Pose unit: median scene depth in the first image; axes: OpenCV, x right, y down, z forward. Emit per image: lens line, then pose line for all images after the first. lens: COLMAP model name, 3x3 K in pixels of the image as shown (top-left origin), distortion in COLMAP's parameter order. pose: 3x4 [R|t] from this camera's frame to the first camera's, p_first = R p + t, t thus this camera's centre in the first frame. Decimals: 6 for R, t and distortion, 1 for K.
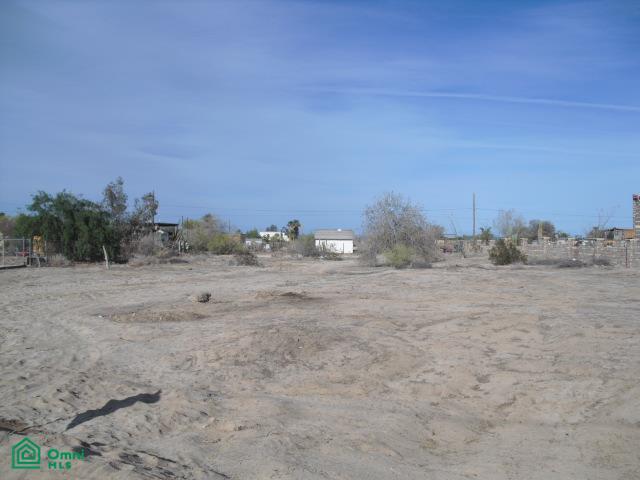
lens RADIAL K [[664.7, 0, 340.1], [0, 664.7, 239.5], [0, 0, 1]] dist [-0.193807, 0.147956]
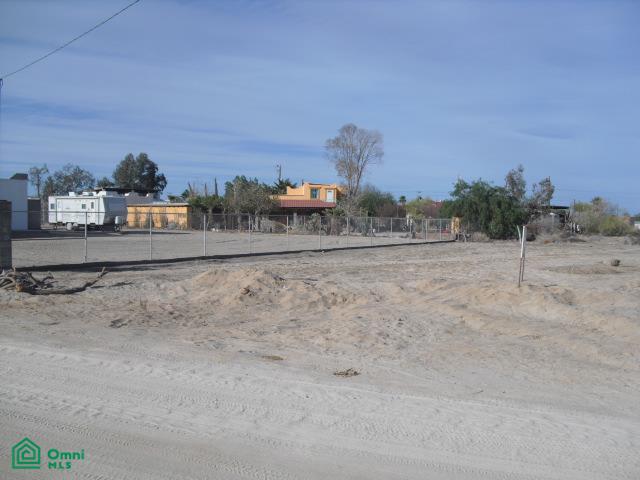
lens RADIAL K [[664.7, 0, 340.1], [0, 664.7, 239.5], [0, 0, 1]] dist [-0.193807, 0.147956]
pose [[0.842928, 0.021268, -0.537606, 0.008253], [-0.006858, 0.999562, 0.028791, 0.001943], [0.537983, -0.020582, 0.842704, -0.127225]]
